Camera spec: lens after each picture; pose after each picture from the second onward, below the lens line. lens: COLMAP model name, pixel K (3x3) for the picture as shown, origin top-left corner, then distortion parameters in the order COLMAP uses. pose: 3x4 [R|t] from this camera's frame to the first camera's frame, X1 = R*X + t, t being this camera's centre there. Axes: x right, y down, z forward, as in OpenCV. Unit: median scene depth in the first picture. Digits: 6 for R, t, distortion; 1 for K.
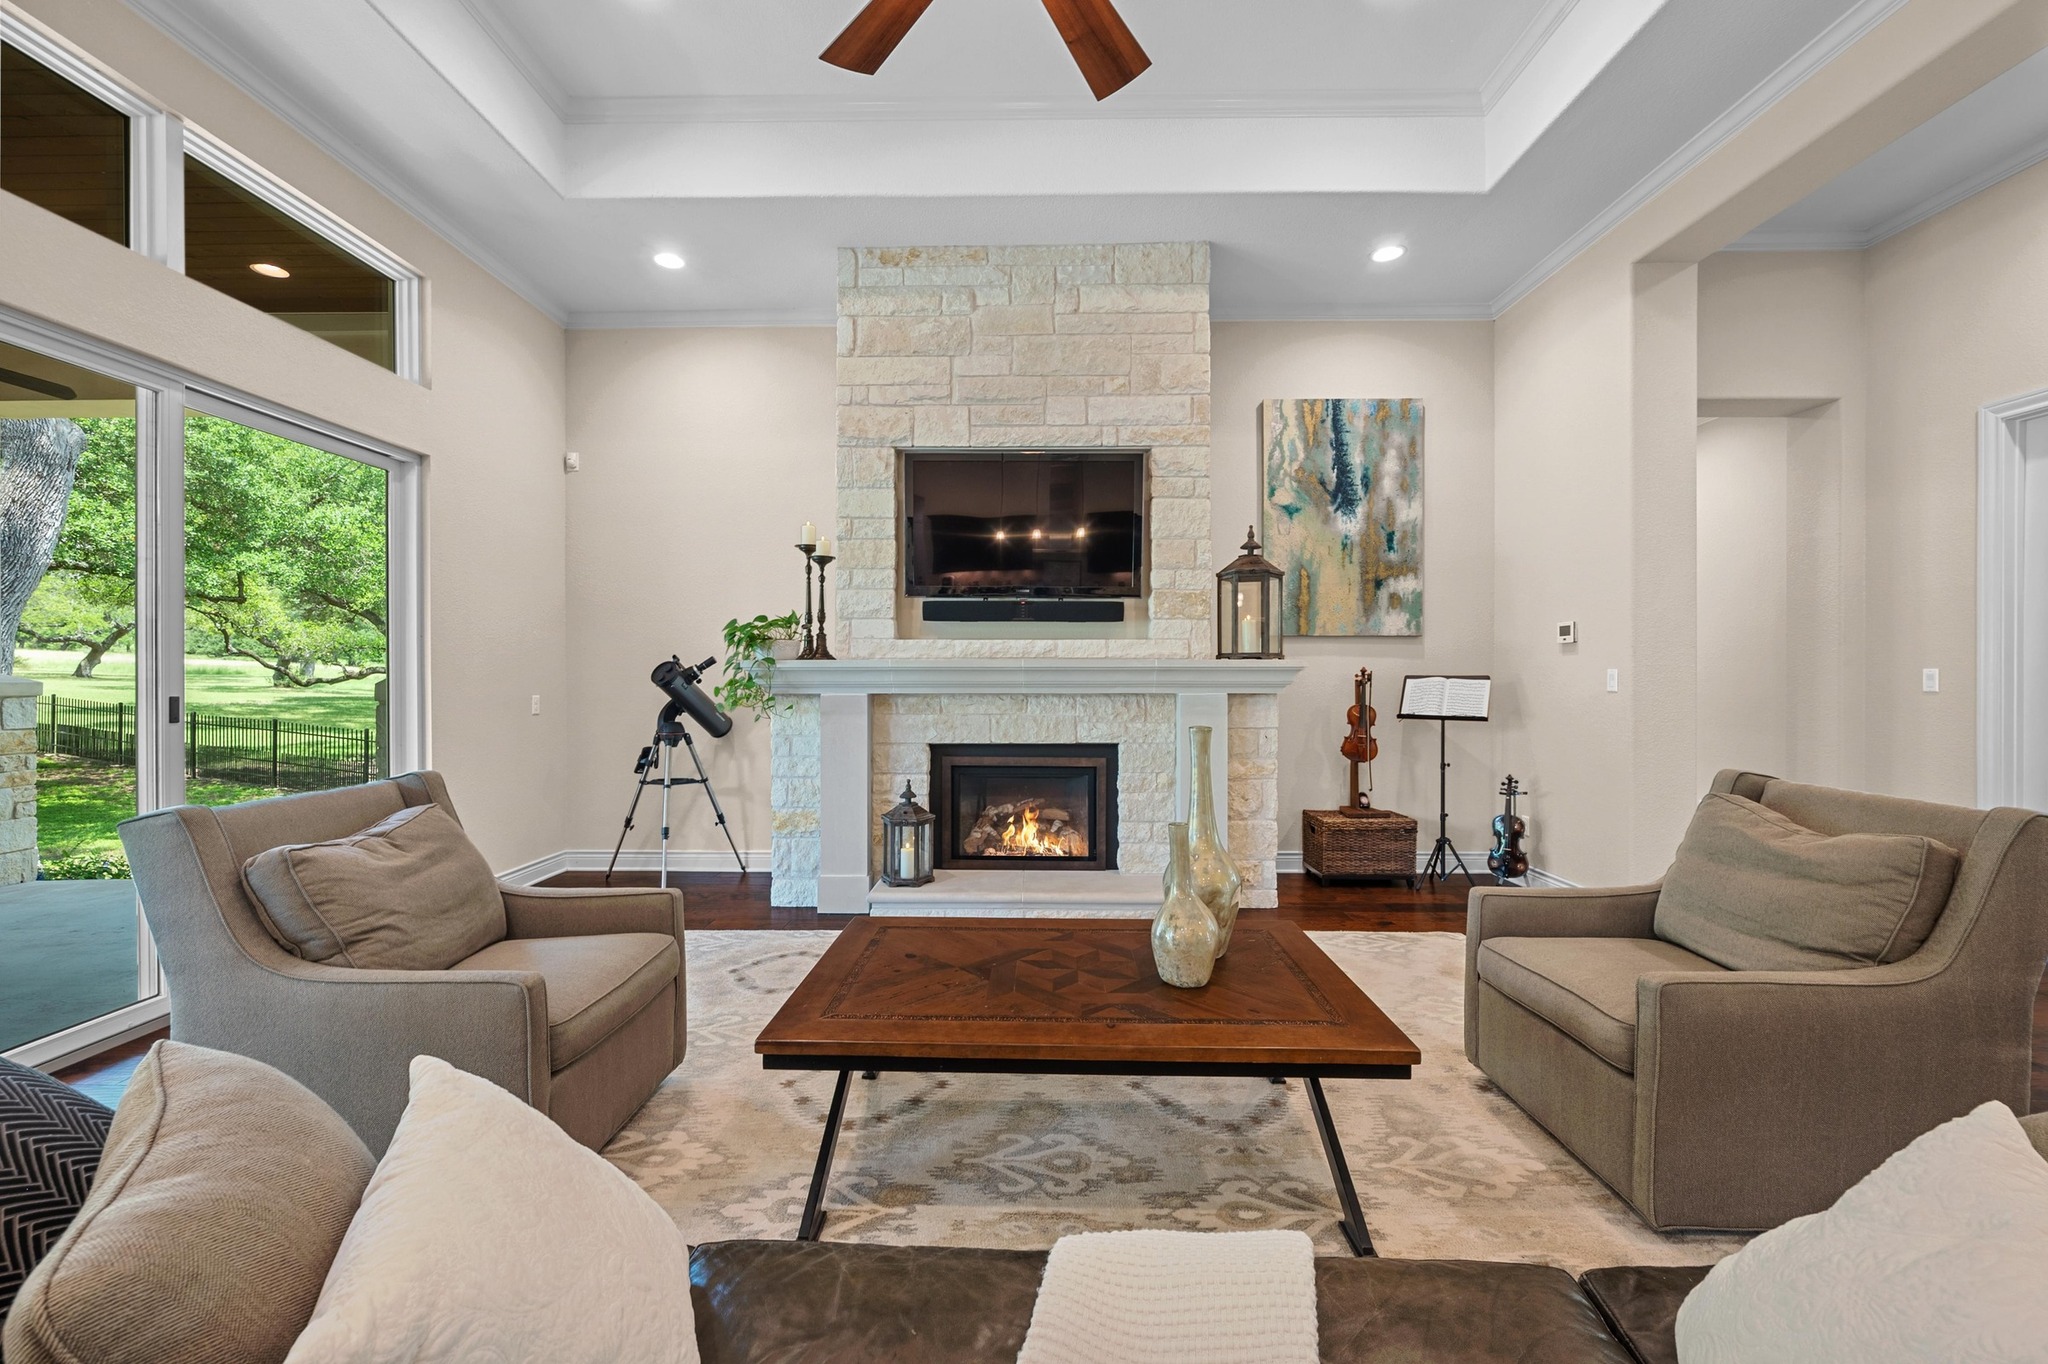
lens RADIAL K [[814.1, 0, 1020.2], [0, 814.1, 677.5], [0, 0, 1]] dist [-0.005387, 0.000279]
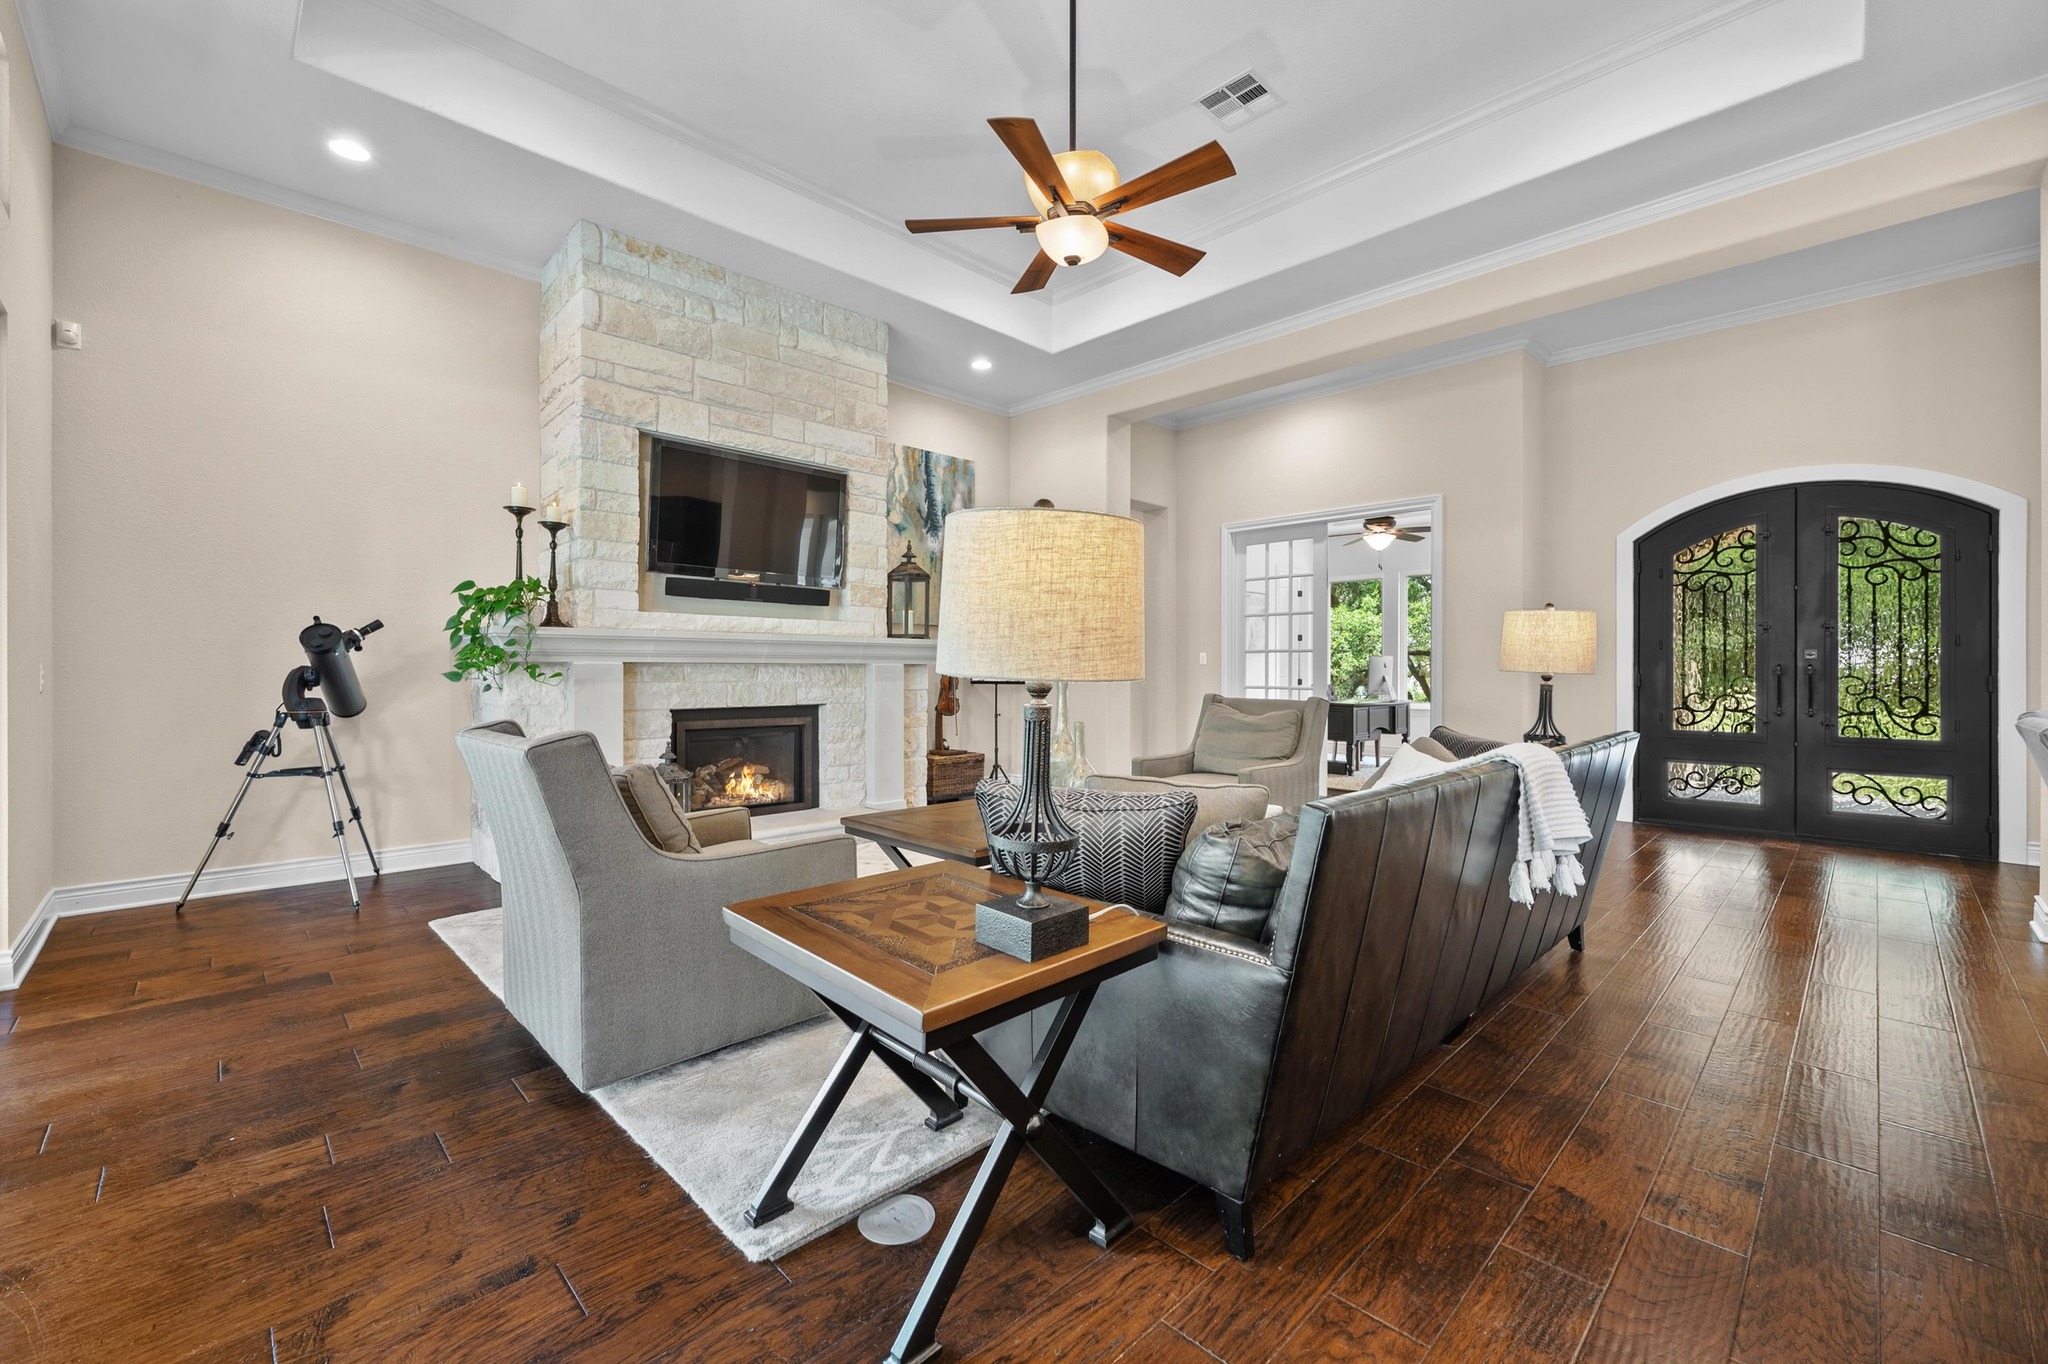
lens RADIAL K [[837.0, 0, 1025.3], [0, 837.0, 665.5], [0, 0, 1]] dist [-0.002700, -0.000316]
pose [[0.701172, 0.004741, 0.712976, -0.575248], [-0.000745, 0.999982, -0.005917, 0.029364], [-0.712991, 0.003618, 0.701163, -0.113574]]
